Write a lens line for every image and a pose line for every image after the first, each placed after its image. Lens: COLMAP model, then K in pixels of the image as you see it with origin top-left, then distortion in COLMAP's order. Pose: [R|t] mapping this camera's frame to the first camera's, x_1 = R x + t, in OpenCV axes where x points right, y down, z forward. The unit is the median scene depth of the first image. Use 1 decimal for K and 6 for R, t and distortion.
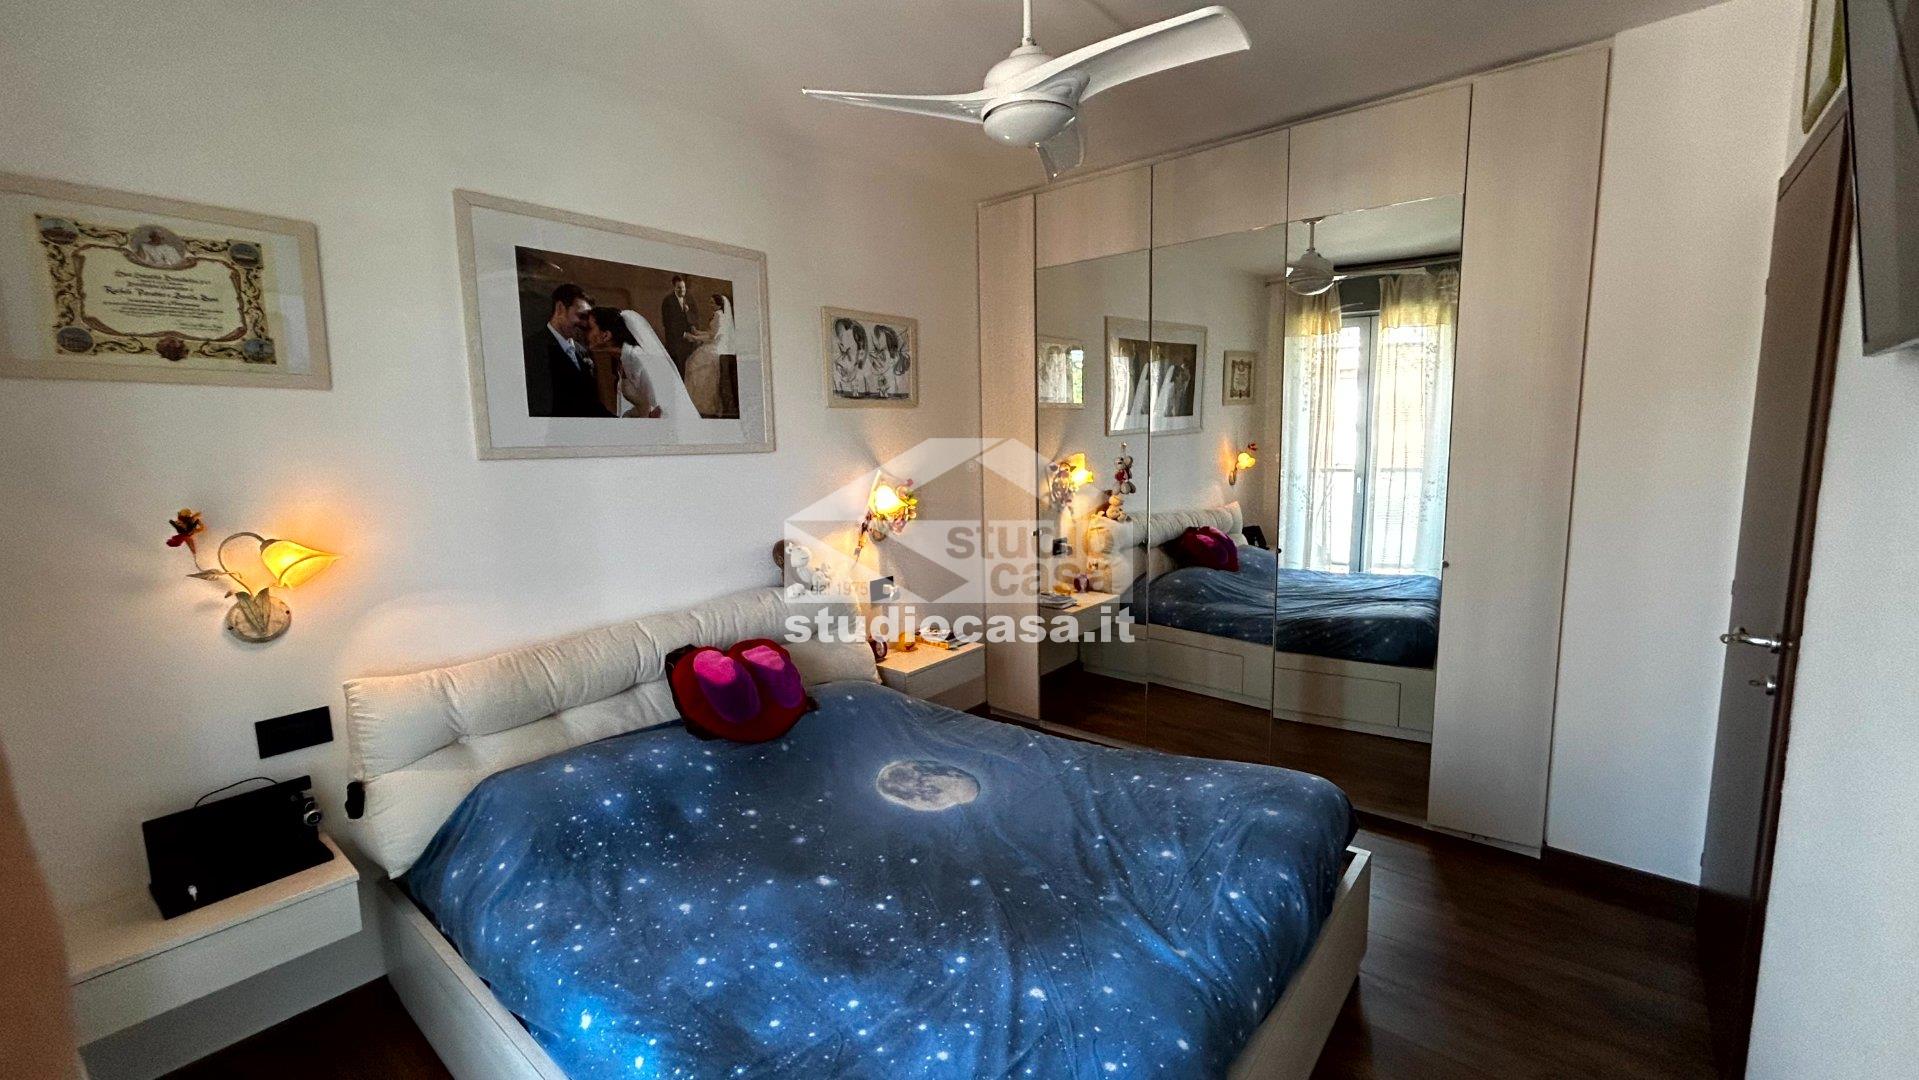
lens RADIAL K [[777.6, 0, 950.1], [0, 777.6, 537.4], [0, 0, 1]] dist [-0.000276, 0.001409]
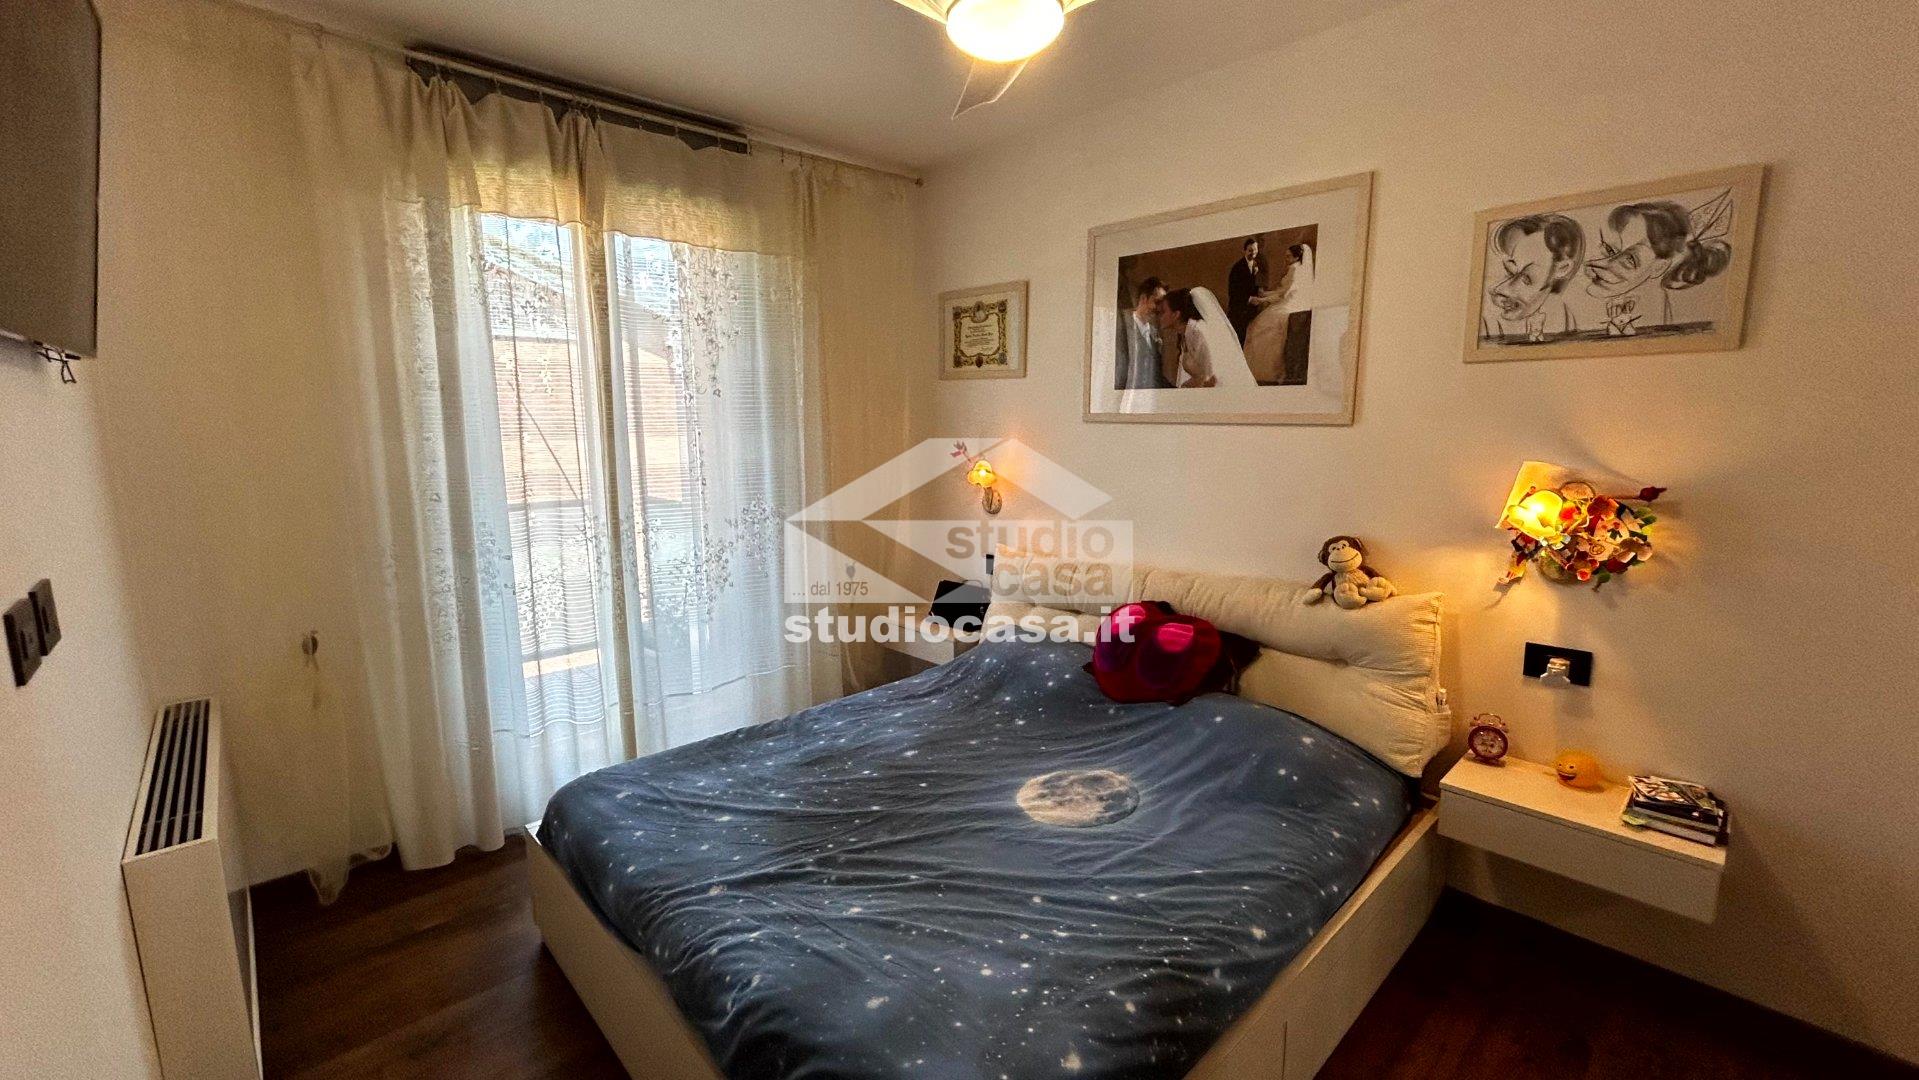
lens RADIAL K [[777.6, 0, 950.8], [0, 777.6, 535.8], [0, 0, 1]] dist [-0.000276, 0.001409]
pose [[-0.121134, 0.173712, -0.977318, 0.723475], [-0.122679, 0.974400, 0.188399, -0.114809], [0.985026, 0.142718, -0.096722, 0.796572]]
